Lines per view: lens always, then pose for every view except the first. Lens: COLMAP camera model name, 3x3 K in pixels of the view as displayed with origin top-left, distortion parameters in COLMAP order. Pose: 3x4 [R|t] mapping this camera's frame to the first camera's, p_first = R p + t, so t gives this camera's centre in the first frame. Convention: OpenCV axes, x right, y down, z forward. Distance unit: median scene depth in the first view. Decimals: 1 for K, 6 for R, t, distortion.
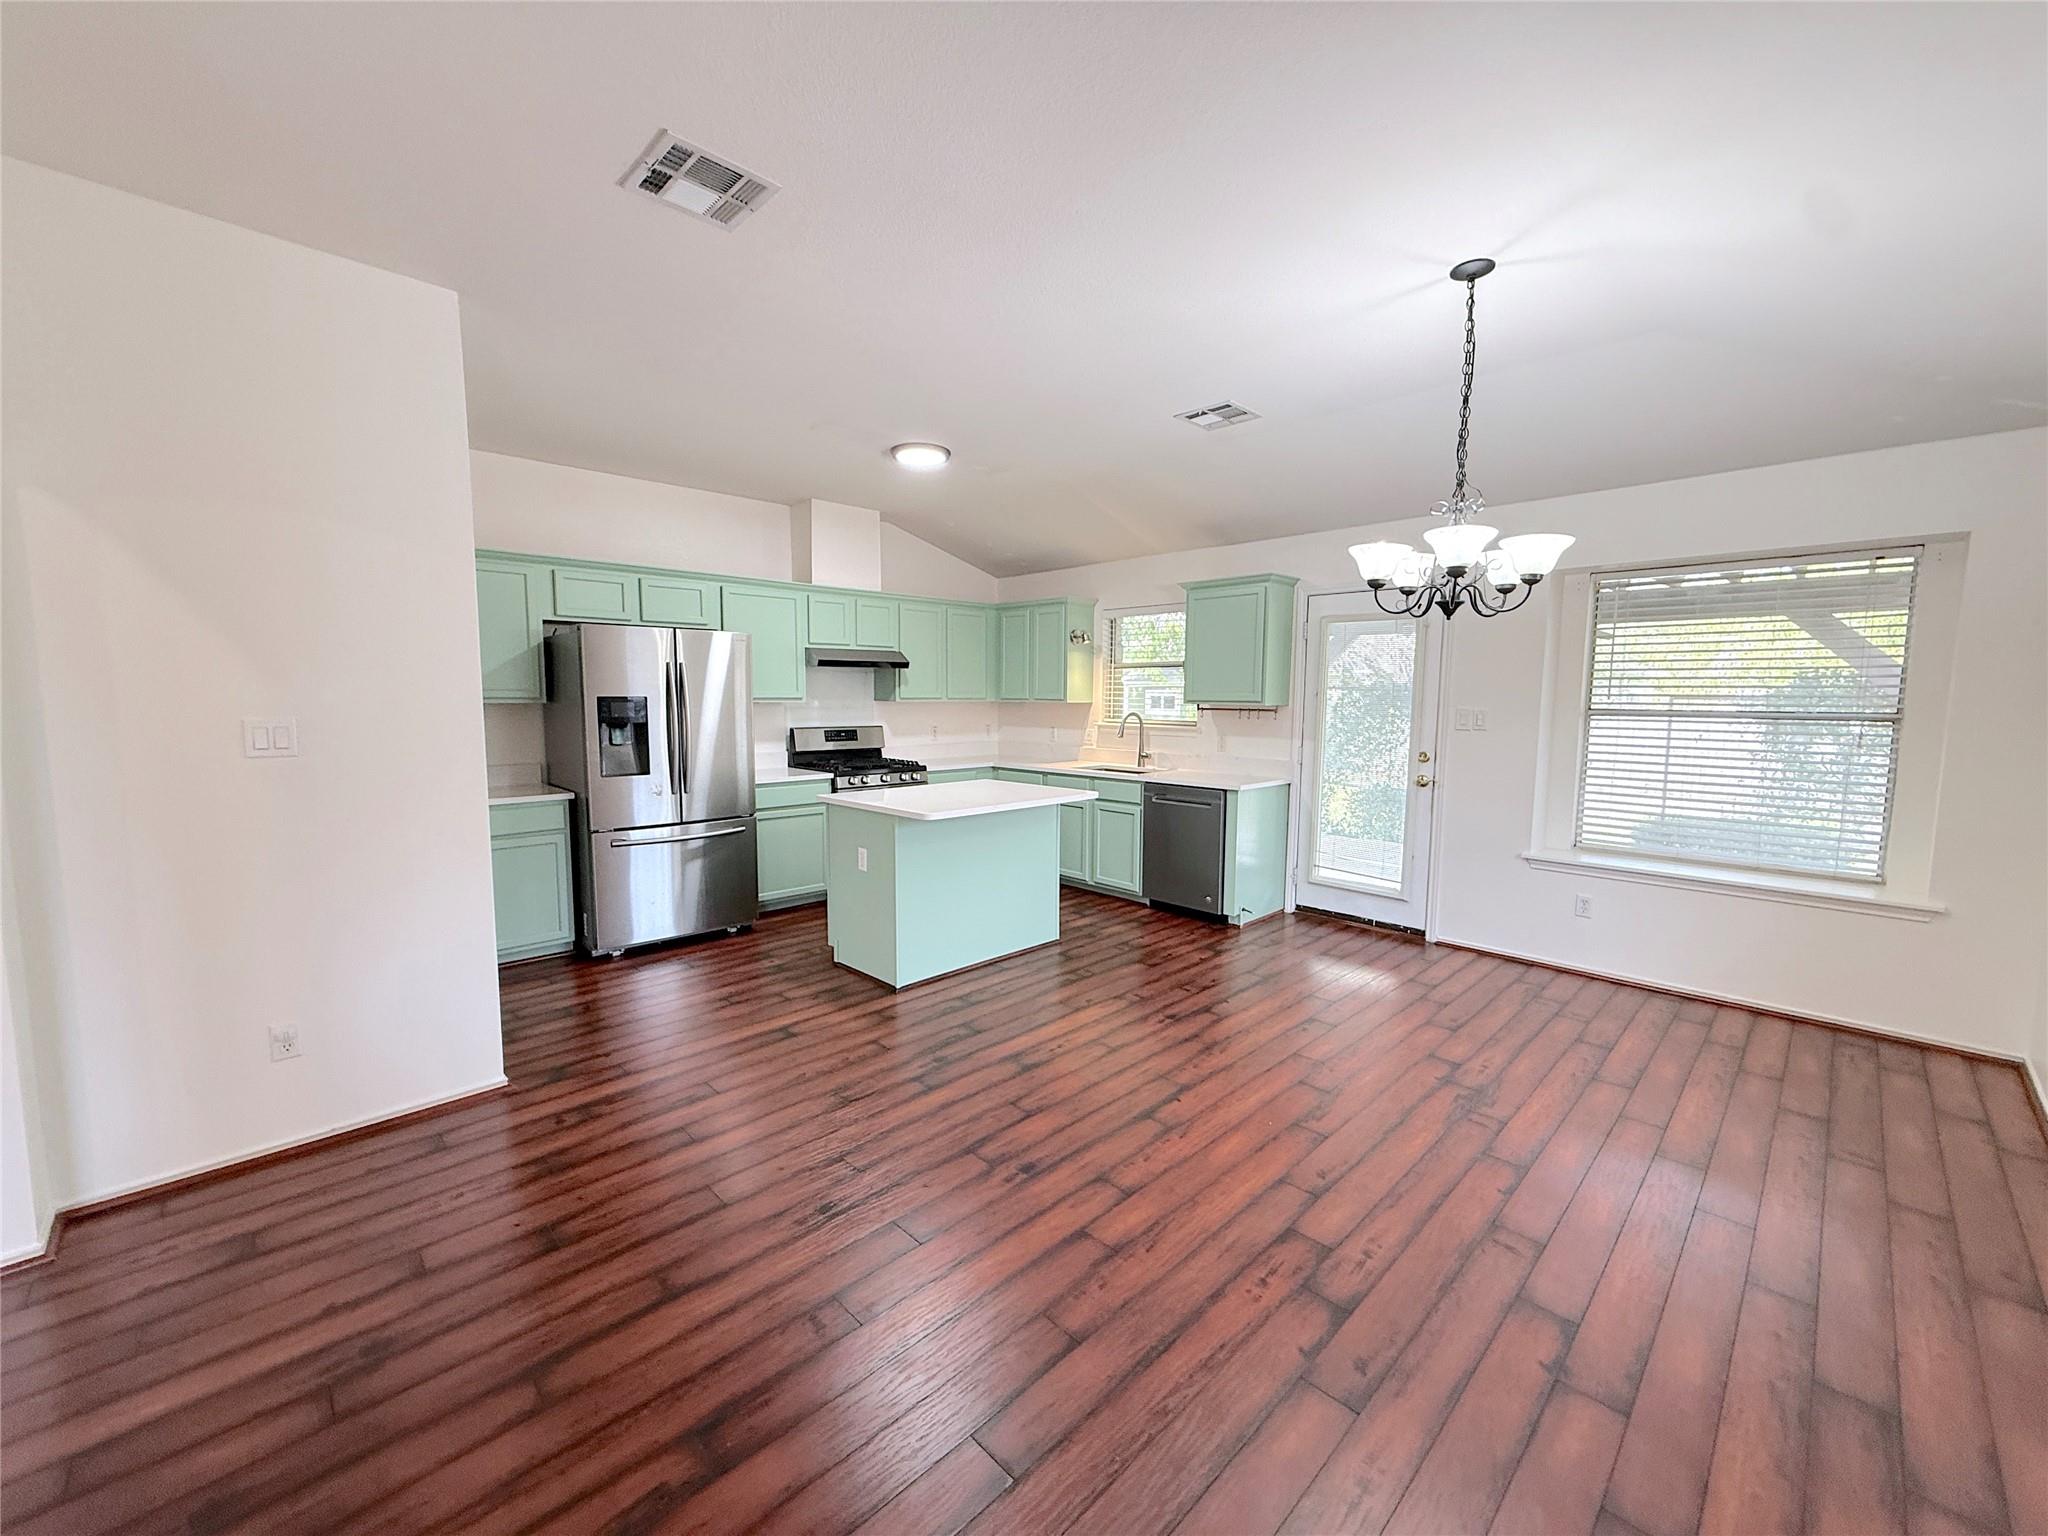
lens RADIAL K [[817.9, 0, 1018.6], [0, 817.9, 763.9], [0, 0, 1]] dist [-0.000484, 0.000069]
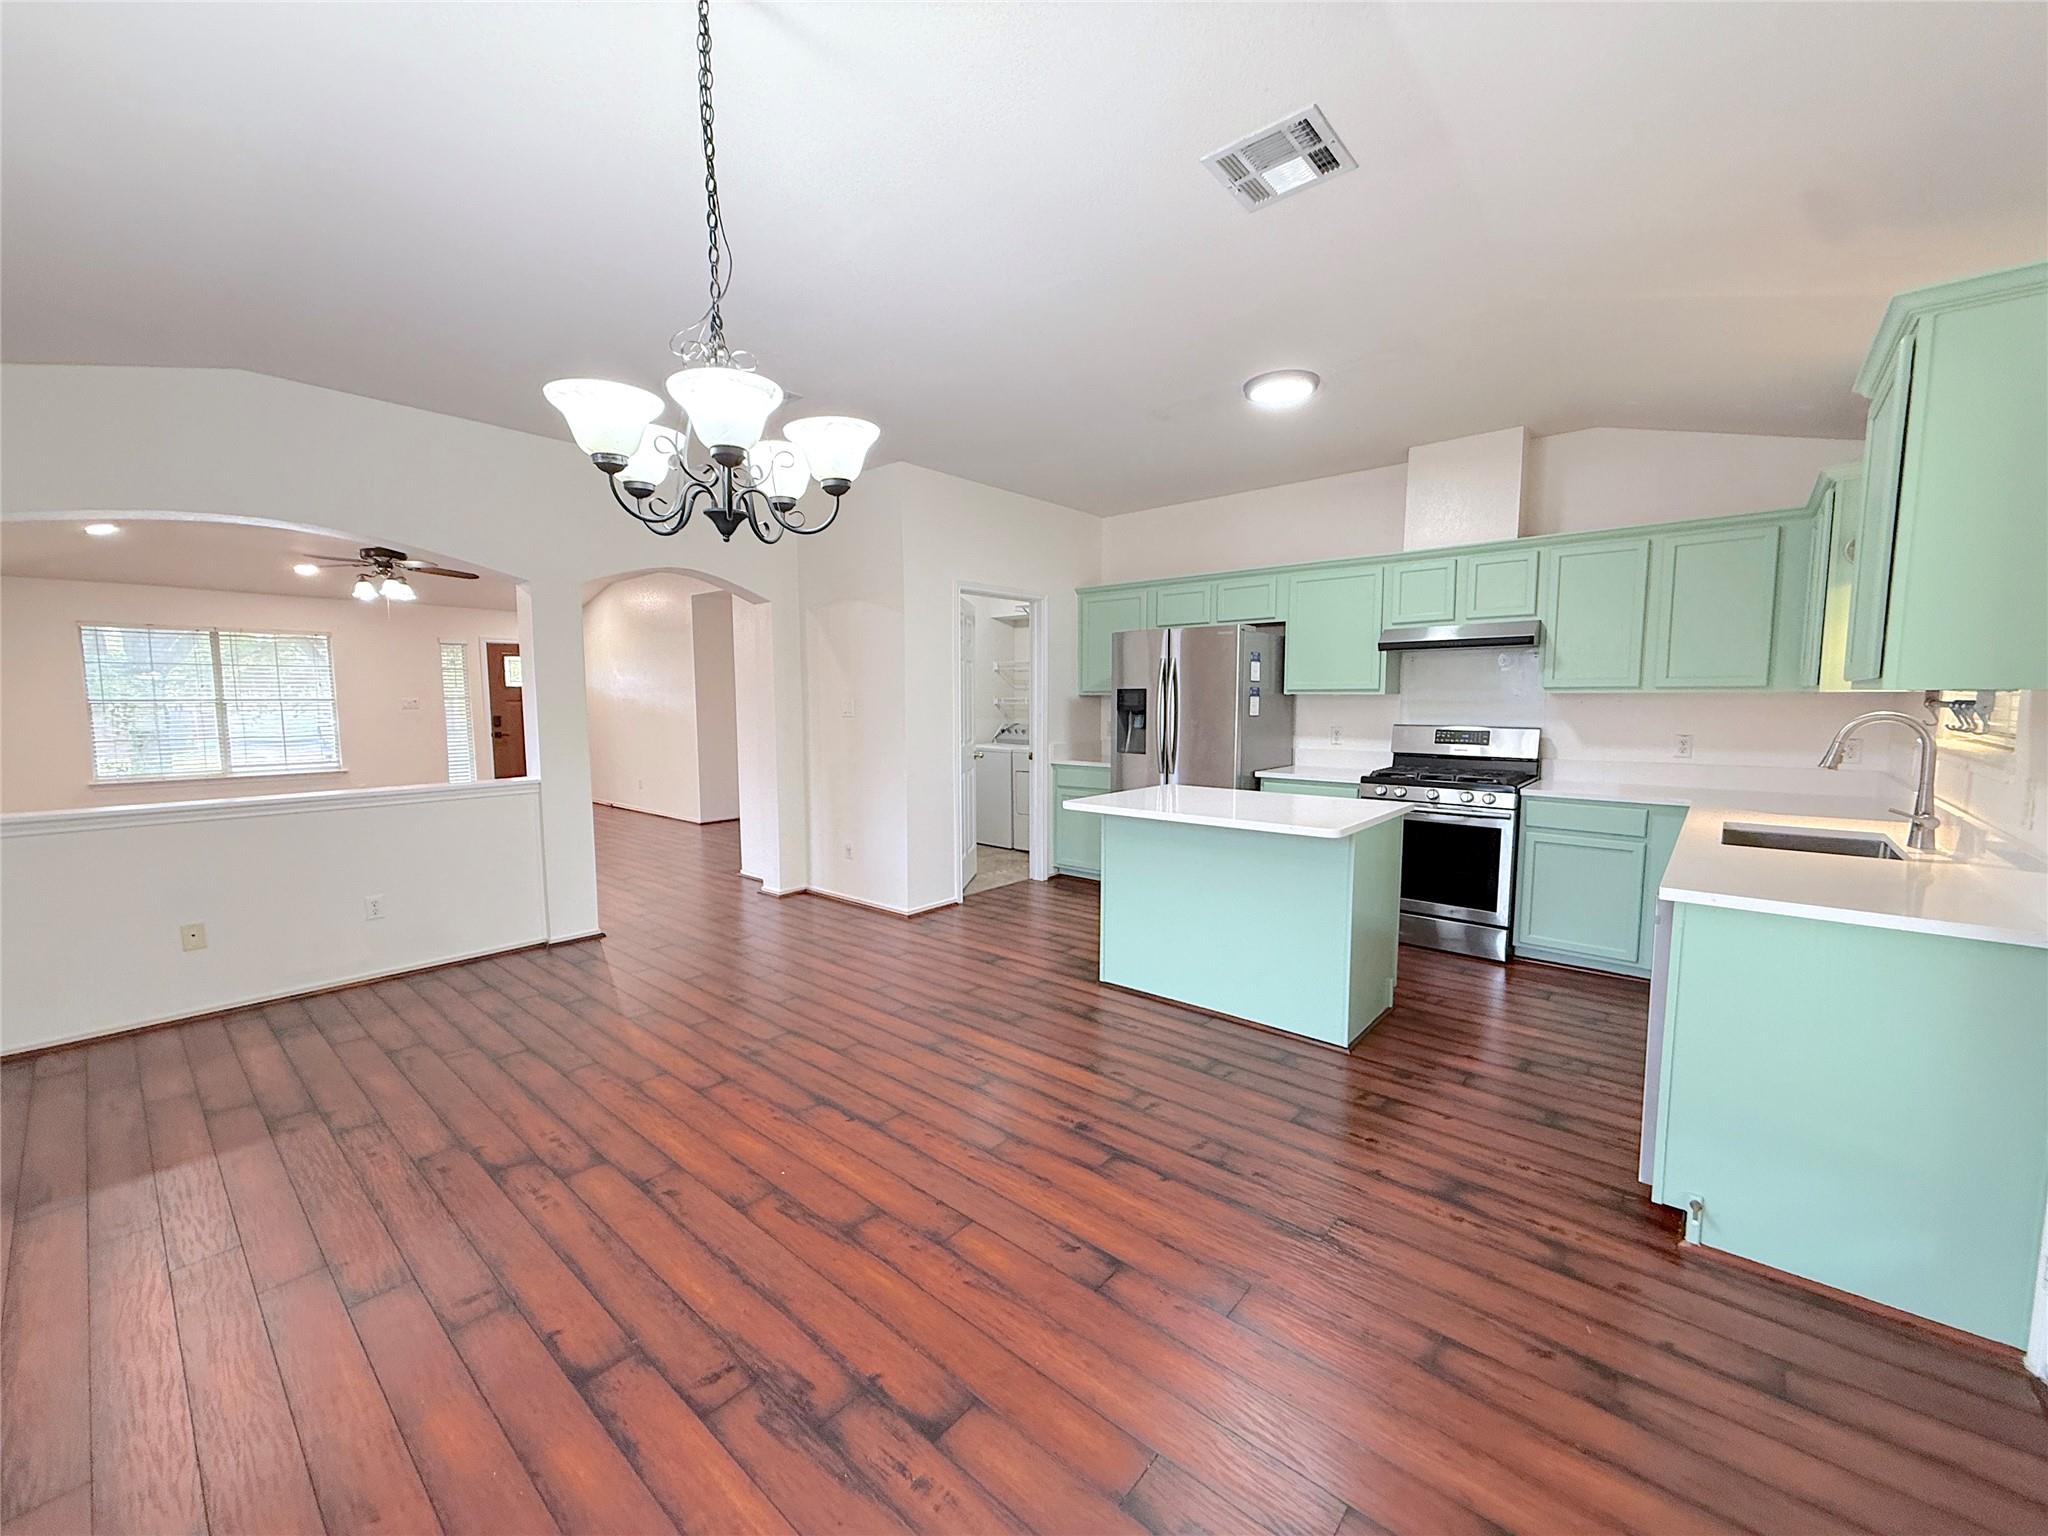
lens RADIAL K [[817.9, 0, 1018.8], [0, 817.9, 767.3], [0, 0, 1]] dist [-0.000484, 0.000069]
pose [[0.078878, 0.080268, -0.993647, 0.629406], [-0.082136, 0.993887, 0.073767, -0.035336], [0.993495, 0.075796, 0.084989, 0.628563]]
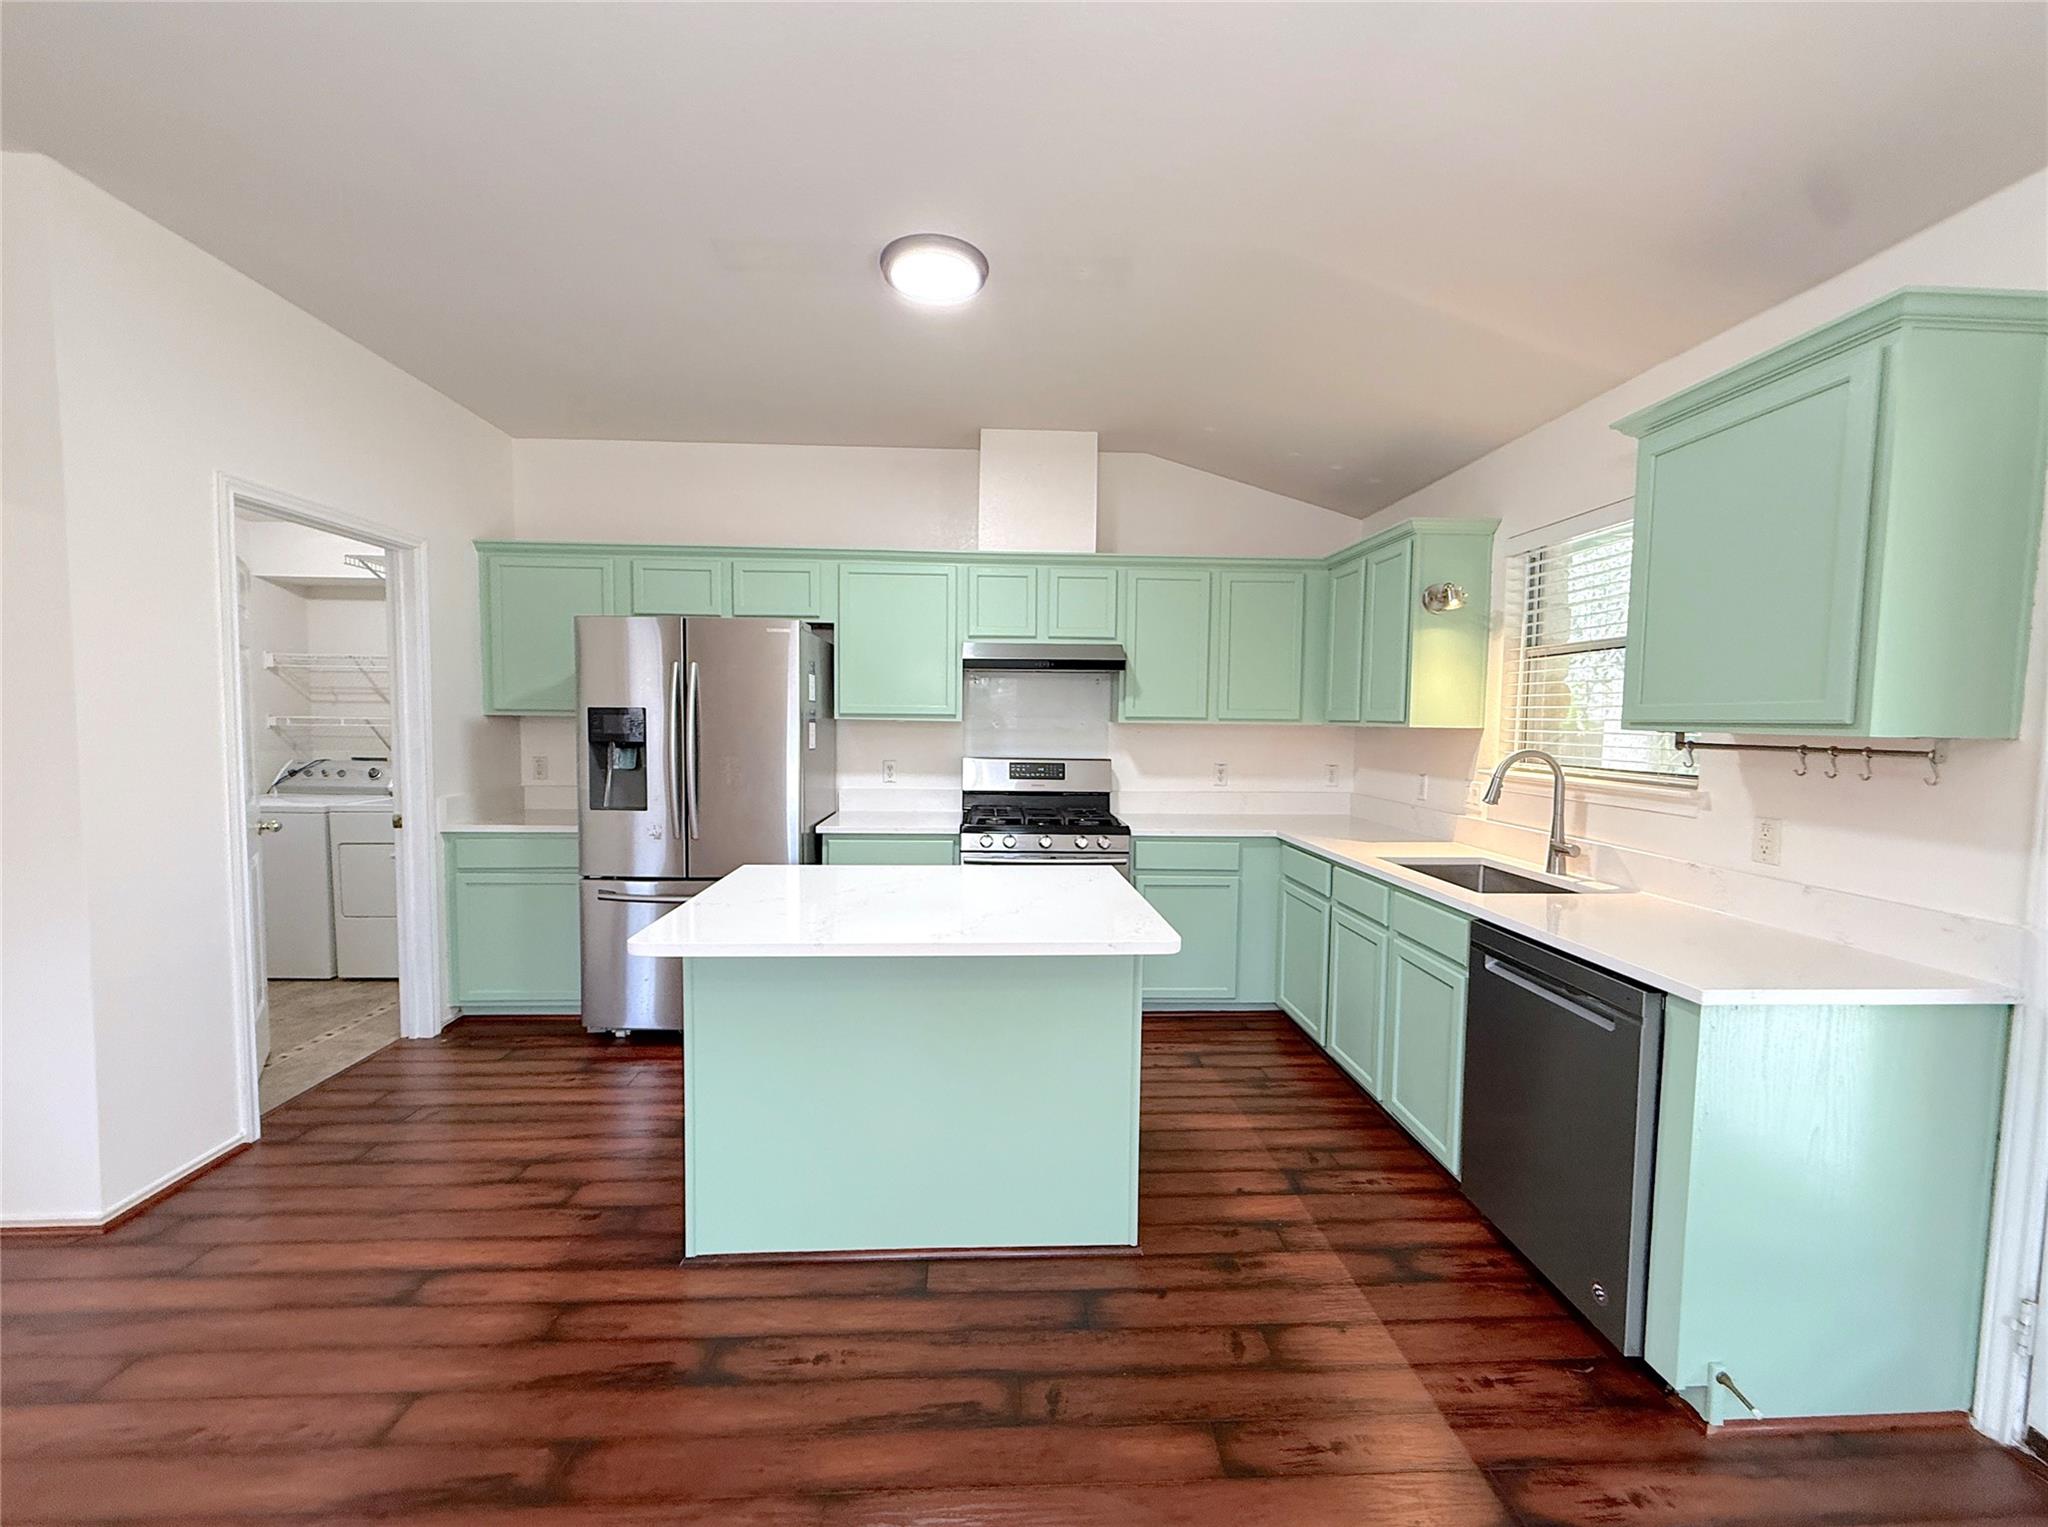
lens RADIAL K [[817.9, 0, 1020.5], [0, 817.9, 764.6], [0, 0, 1]] dist [-0.000484, 0.000069]
pose [[0.749854, 0.040992, -0.660332, 0.271412], [-0.064342, 0.997866, -0.011120, -0.037972], [0.658467, 0.050826, 0.750891, 0.575157]]
